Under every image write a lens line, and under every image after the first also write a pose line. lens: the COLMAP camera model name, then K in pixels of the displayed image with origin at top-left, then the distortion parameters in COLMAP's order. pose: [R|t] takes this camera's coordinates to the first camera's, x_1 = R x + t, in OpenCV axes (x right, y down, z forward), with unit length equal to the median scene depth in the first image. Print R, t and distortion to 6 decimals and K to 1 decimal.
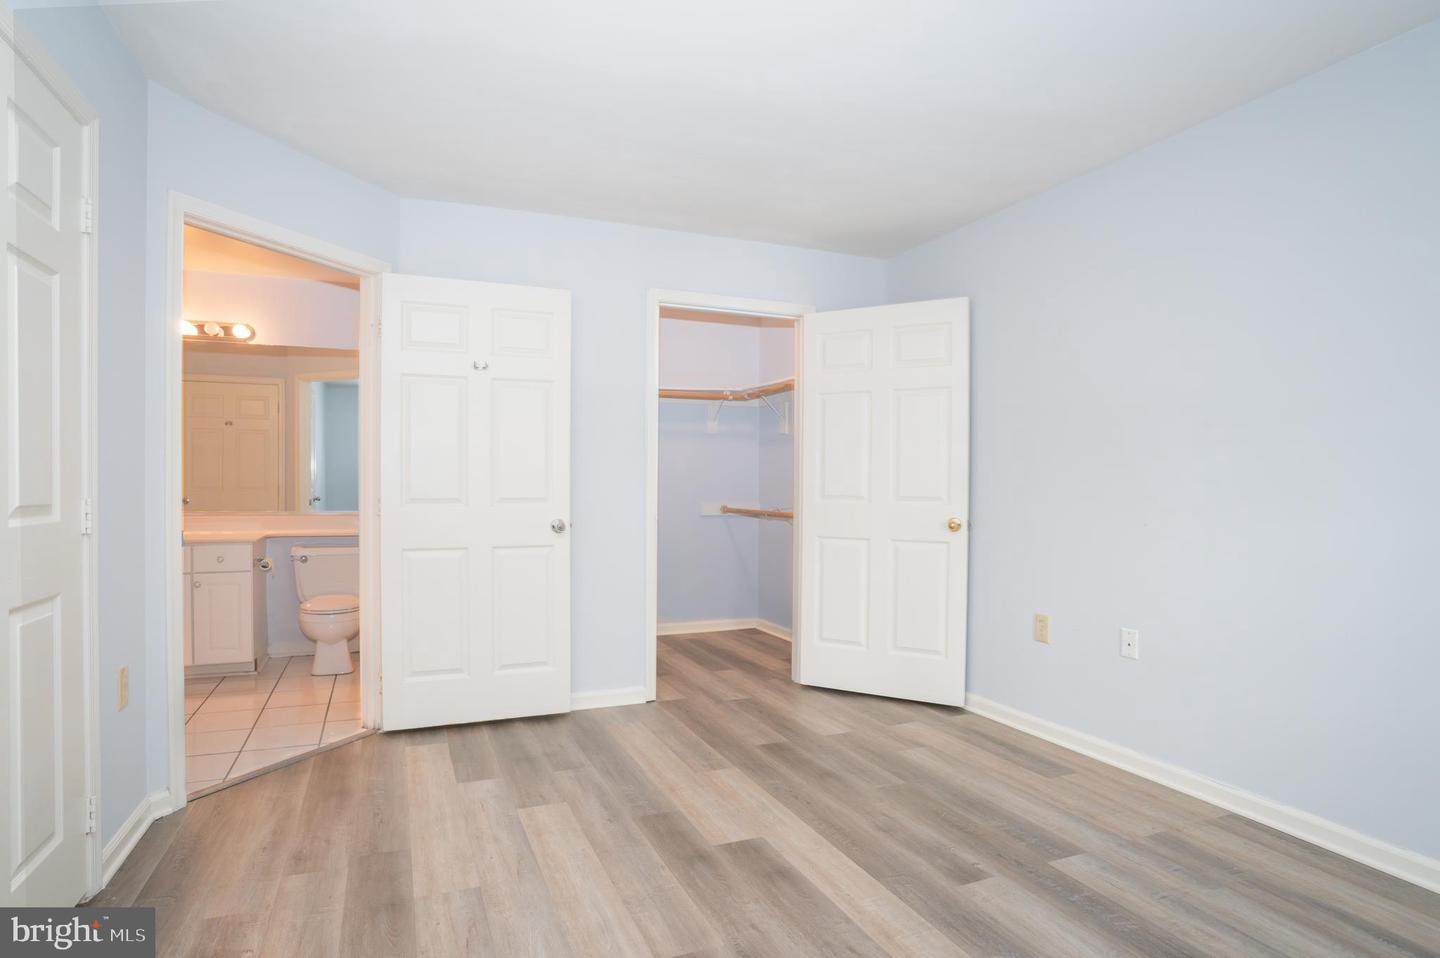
lens RADIAL K [[740.5, 0, 646.8], [0, 740.5, 484.0], [0, 0, 1]] dist [-0.074138, 0.020196]
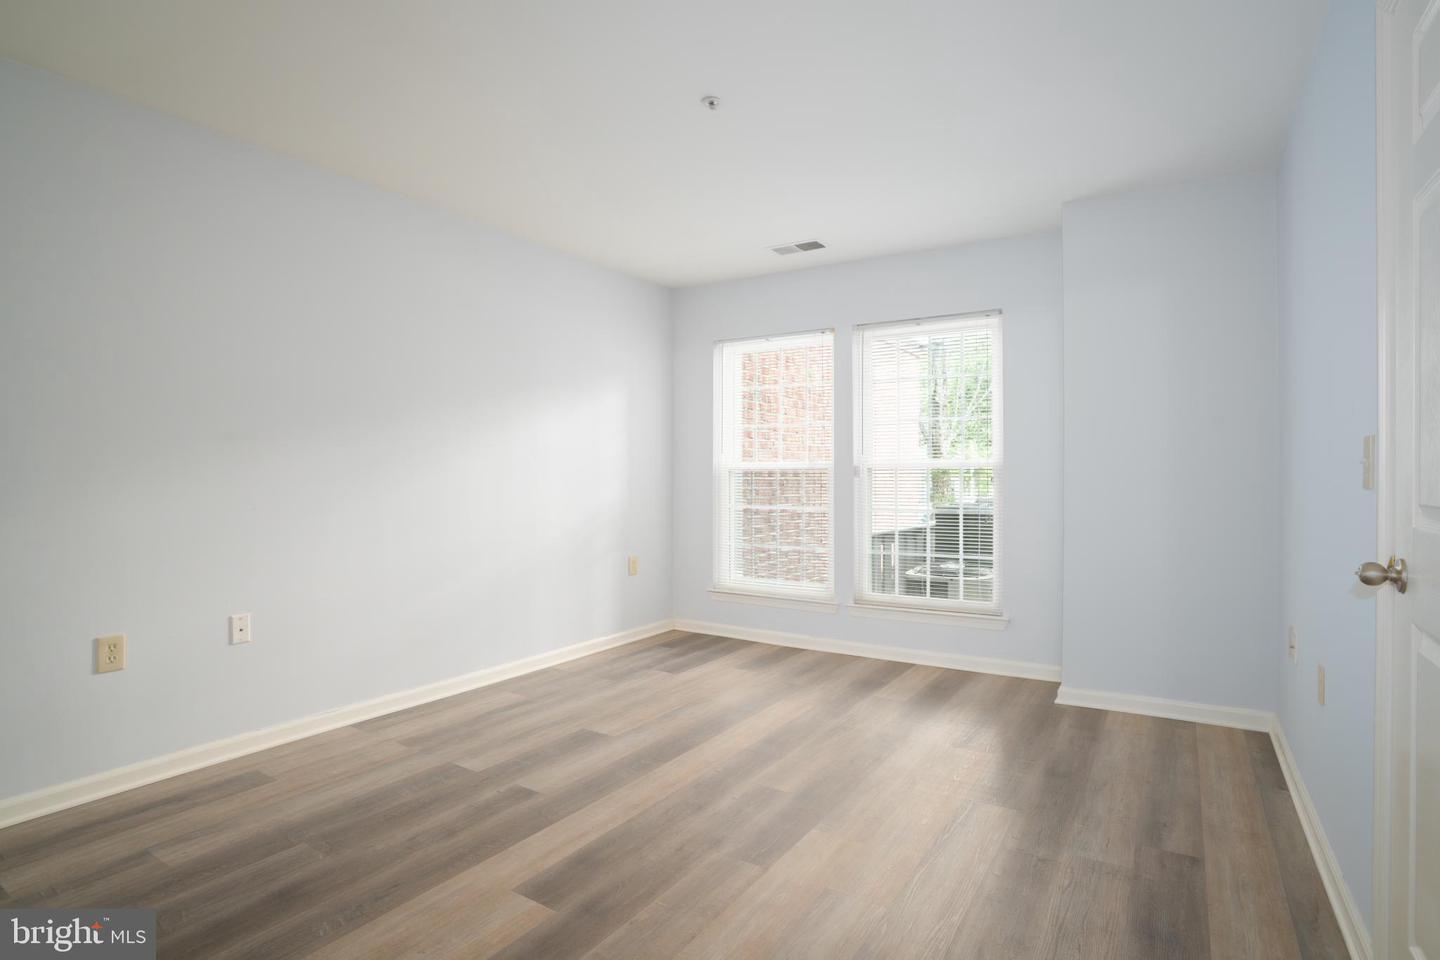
lens RADIAL K [[750.0, 0, 728.5], [0, 750.0, 481.6], [0, 0, 1]] dist [-0.038269, 0.000039]
pose [[-0.624553, -0.017500, 0.780787, -0.494695], [-0.002788, 0.999792, 0.020179, -0.003645], [-0.780978, 0.010426, -0.624472, 1.003183]]
